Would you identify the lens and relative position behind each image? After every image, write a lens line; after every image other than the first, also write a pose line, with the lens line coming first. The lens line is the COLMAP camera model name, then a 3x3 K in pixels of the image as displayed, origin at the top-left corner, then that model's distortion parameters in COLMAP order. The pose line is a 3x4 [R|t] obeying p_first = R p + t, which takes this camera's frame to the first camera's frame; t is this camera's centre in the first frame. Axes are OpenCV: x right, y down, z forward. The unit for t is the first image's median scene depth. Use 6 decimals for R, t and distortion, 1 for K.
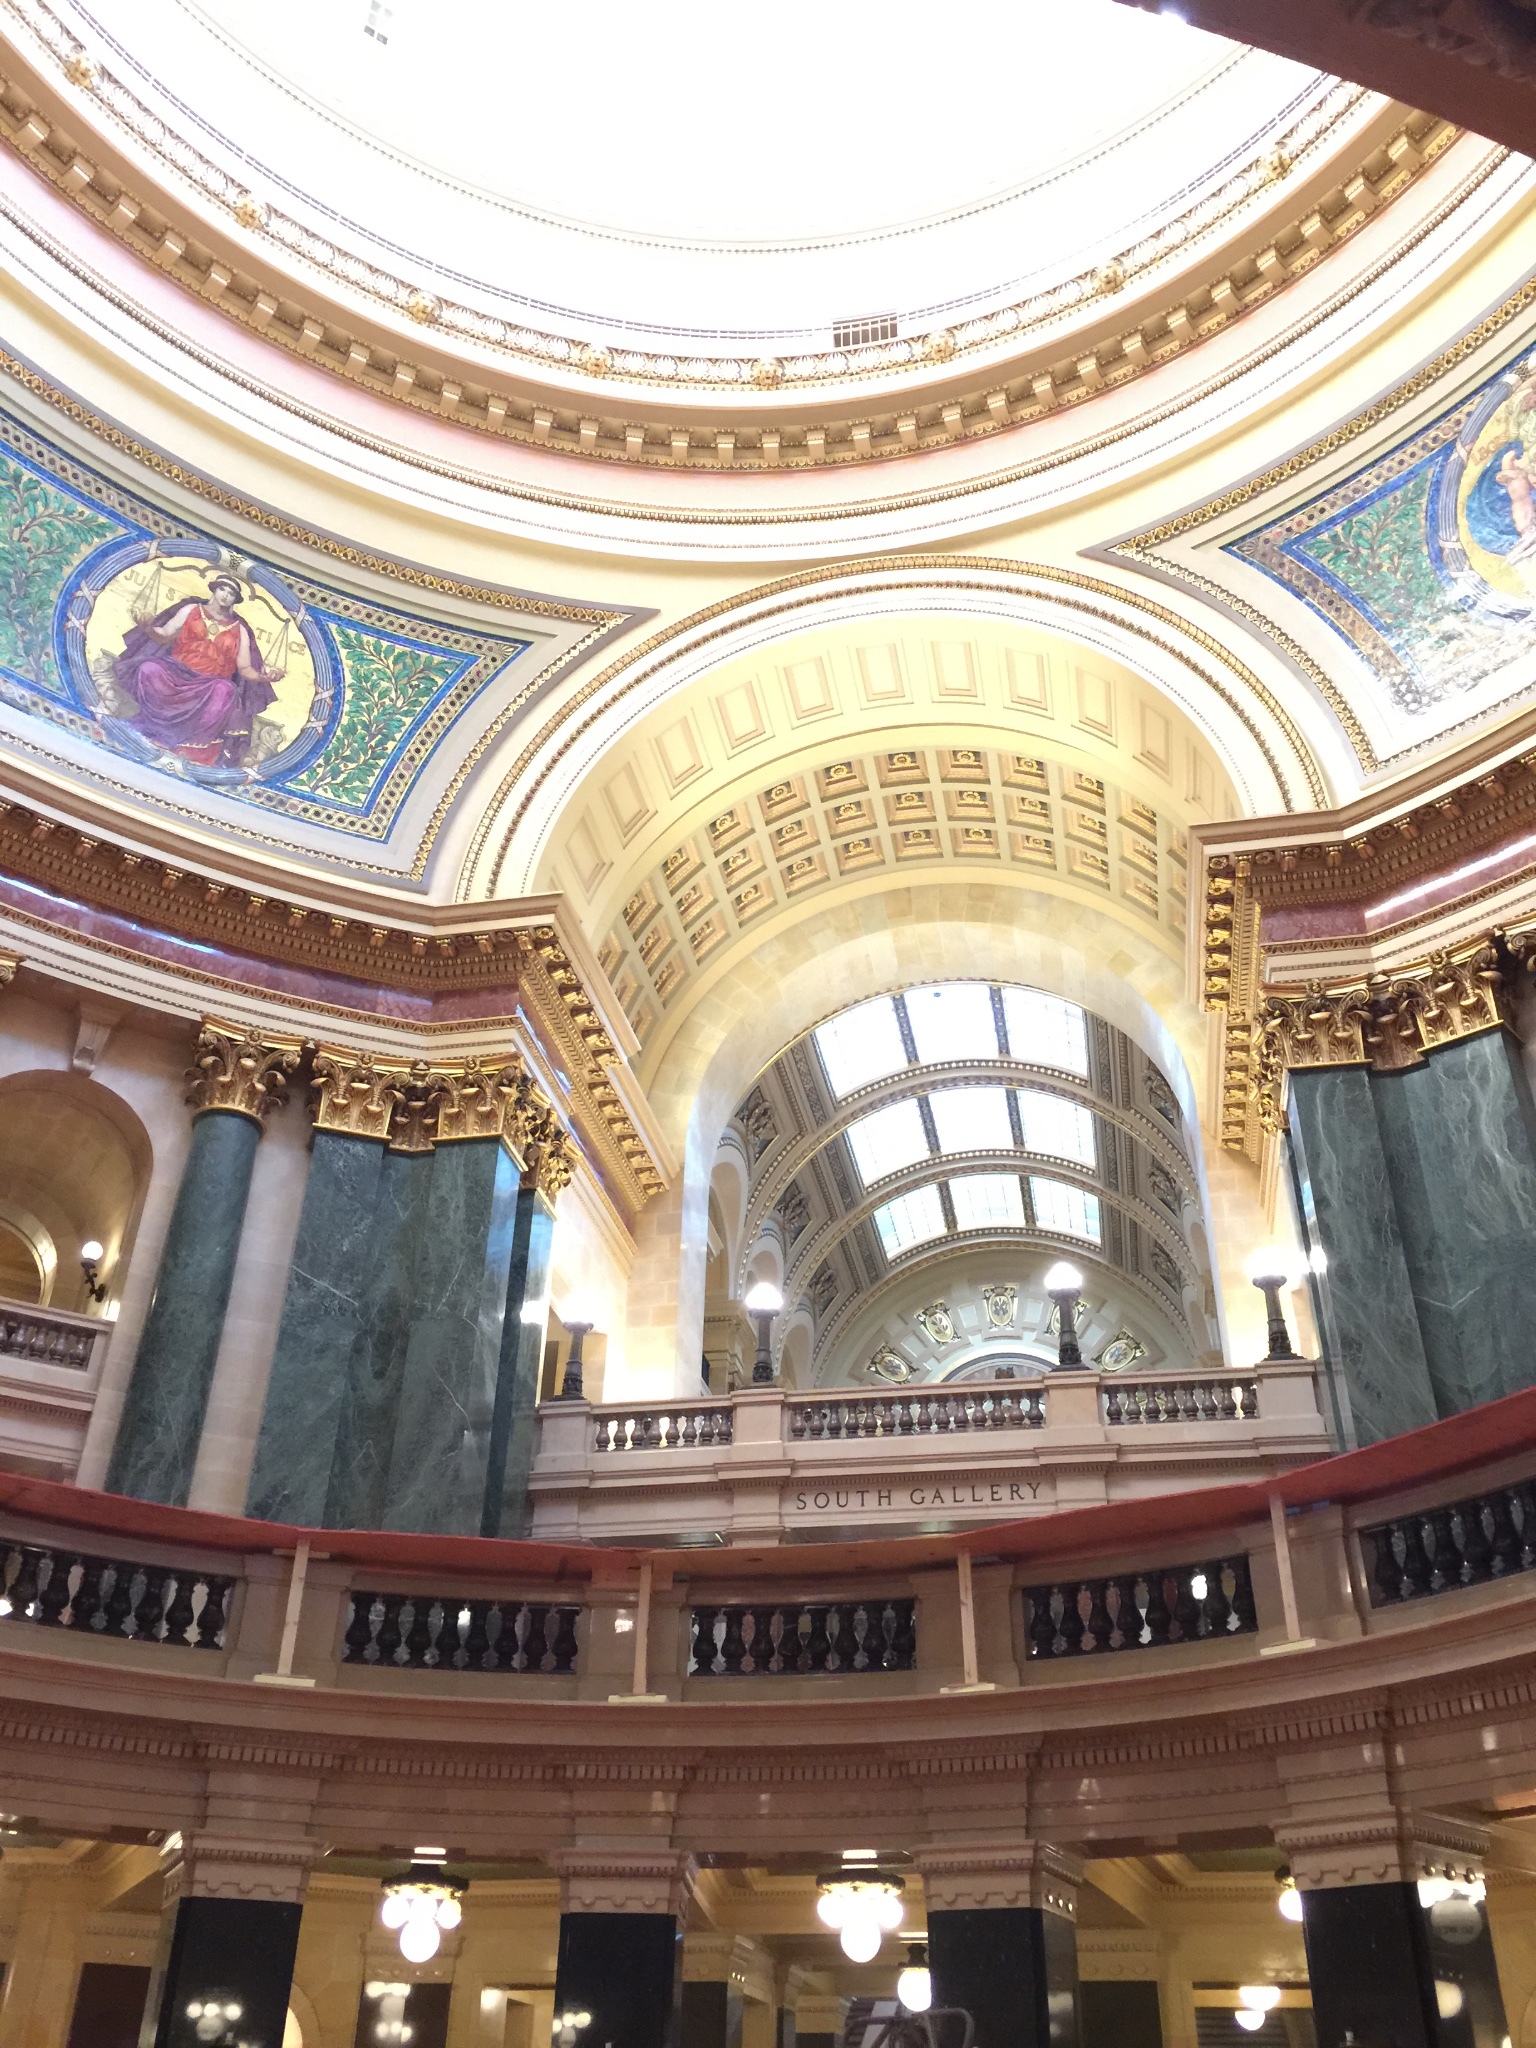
lens RADIAL K [[1736.6, 0, 768.0], [0, 1736.6, 1024.0], [0, 0, 1]] dist [0.108349, -0.170571]
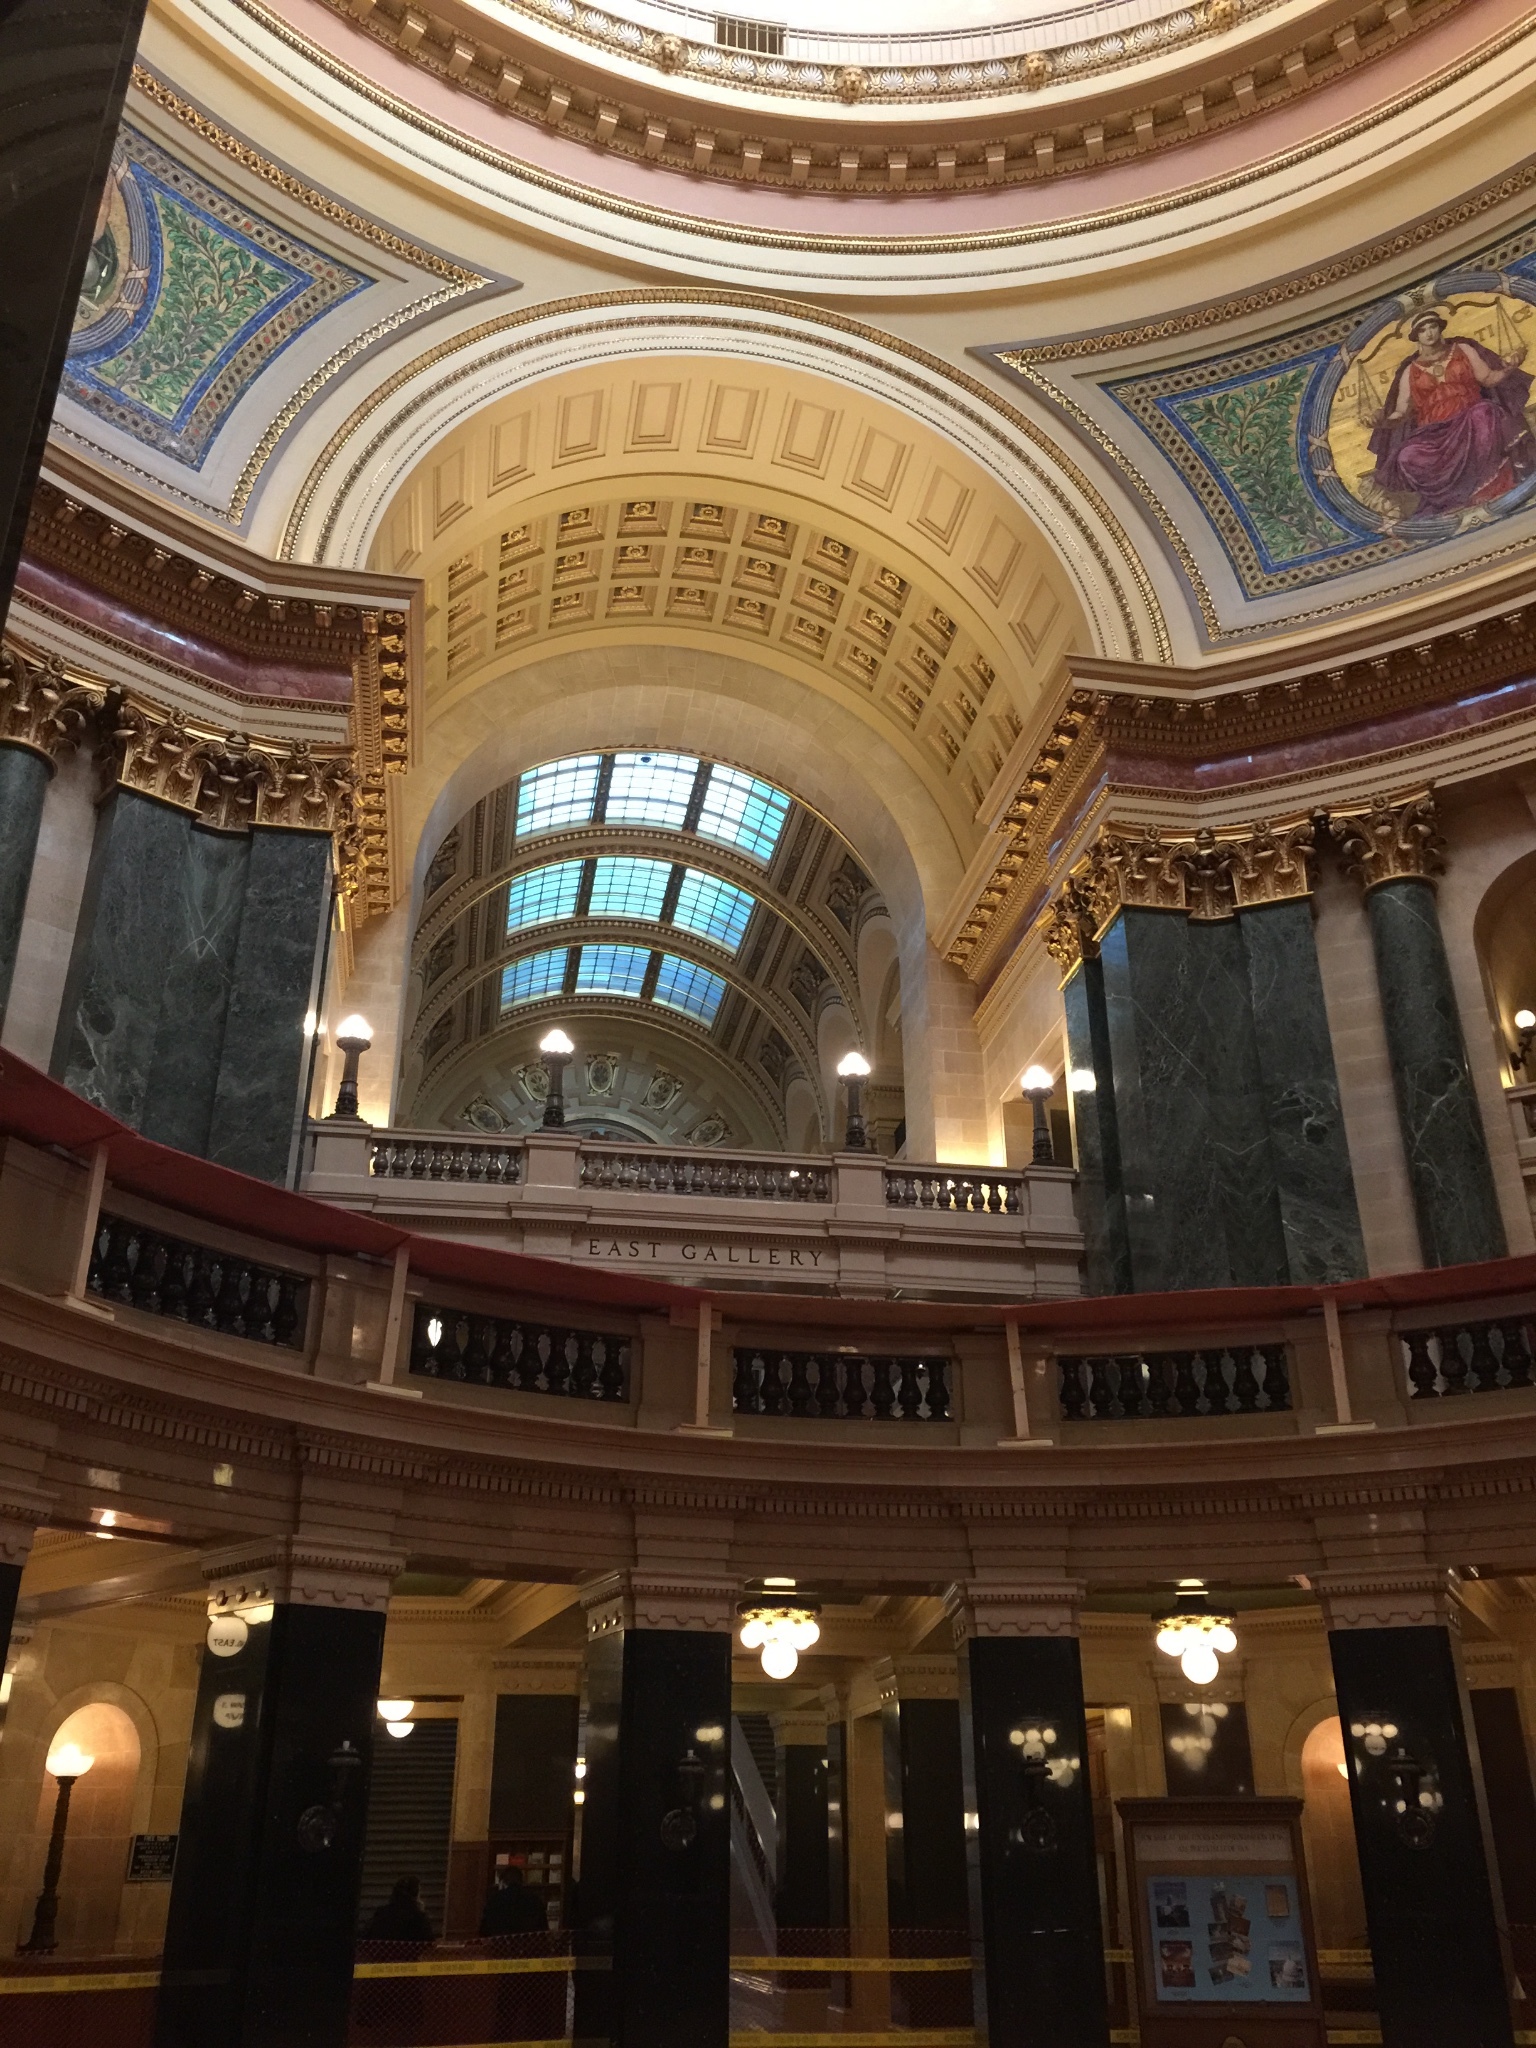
lens RADIAL K [[1747.0, 0, 680.0], [0, 1747.0, 1026.1], [0, 0, 1]] dist [0.103887, -0.168718]
pose [[0.927444, 0.138299, 0.347448, -0.285432], [-0.185401, 0.976925, 0.106034, 0.030995], [-0.324767, -0.162758, 0.931685, 0.062479]]
